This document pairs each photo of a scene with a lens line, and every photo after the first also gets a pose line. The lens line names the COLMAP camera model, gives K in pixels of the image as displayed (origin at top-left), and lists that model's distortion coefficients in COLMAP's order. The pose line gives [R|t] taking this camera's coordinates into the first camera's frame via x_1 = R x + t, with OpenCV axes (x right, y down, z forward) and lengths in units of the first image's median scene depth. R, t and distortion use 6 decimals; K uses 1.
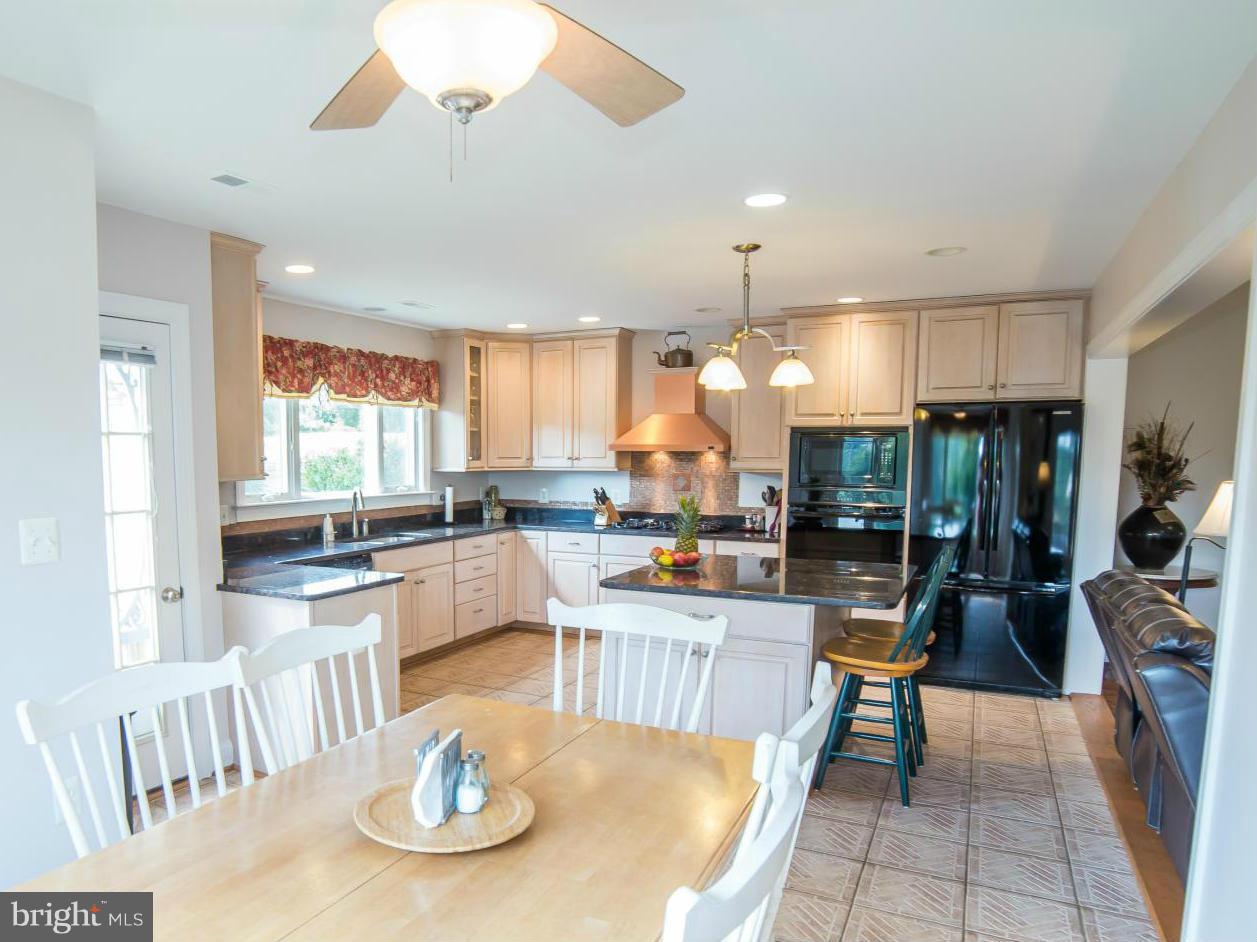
lens RADIAL K [[827.7, 0, 628.5], [0, 827.7, 471.0], [0, 0, 1]] dist [0.000230, 0.000003]
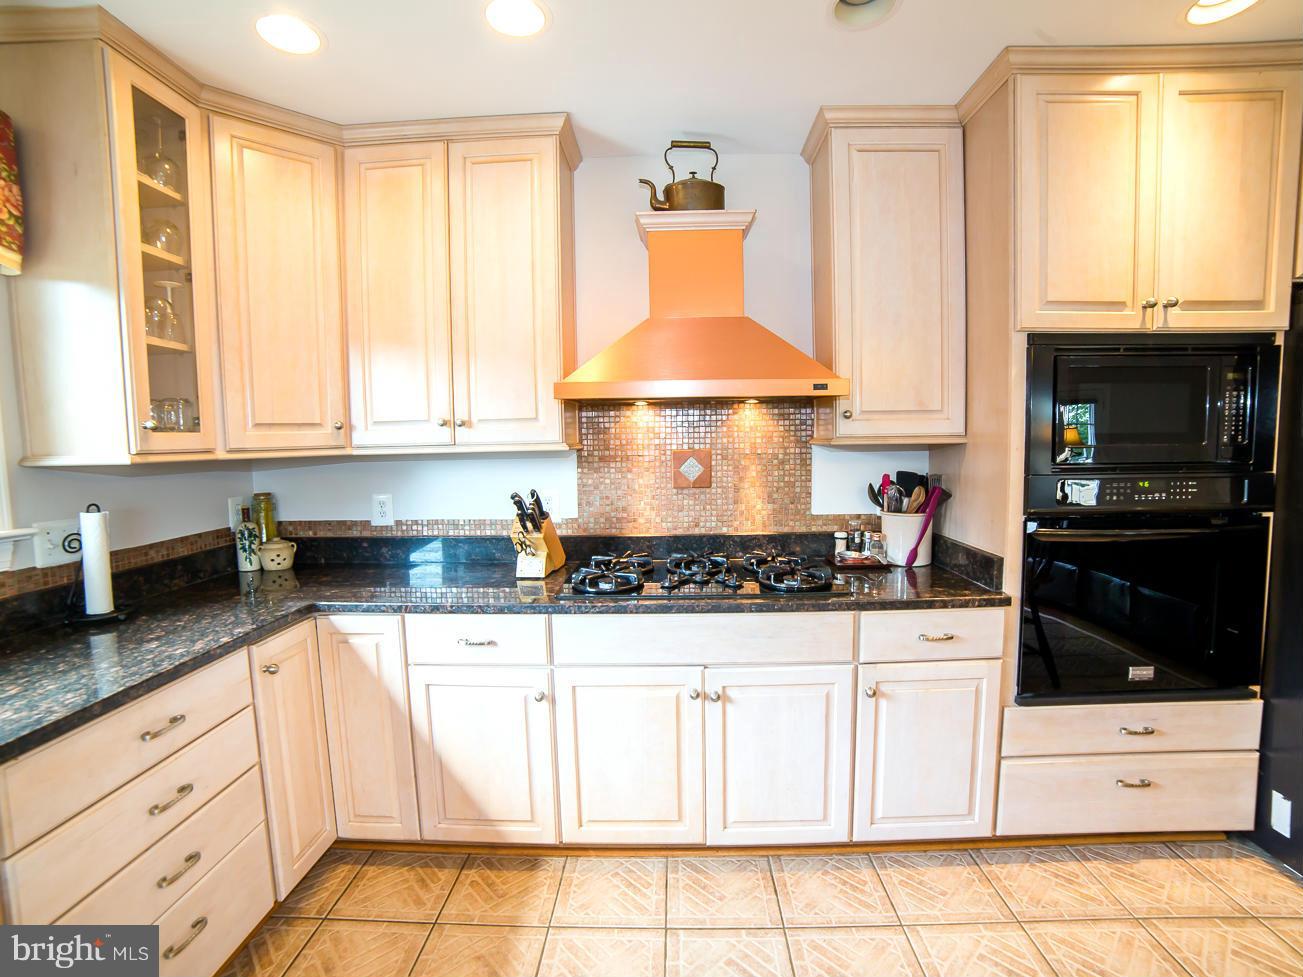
lens RADIAL K [[567.3, 0, 651.5], [0, 567.3, 488.5], [0, 0, 1]] dist [-0.121044, 0.048643]
pose [[0.932488, -0.049420, 0.357804, -0.078005], [0.029272, 0.997677, 0.061512, 0.003551], [-0.360013, -0.046886, 0.931768, 0.713075]]
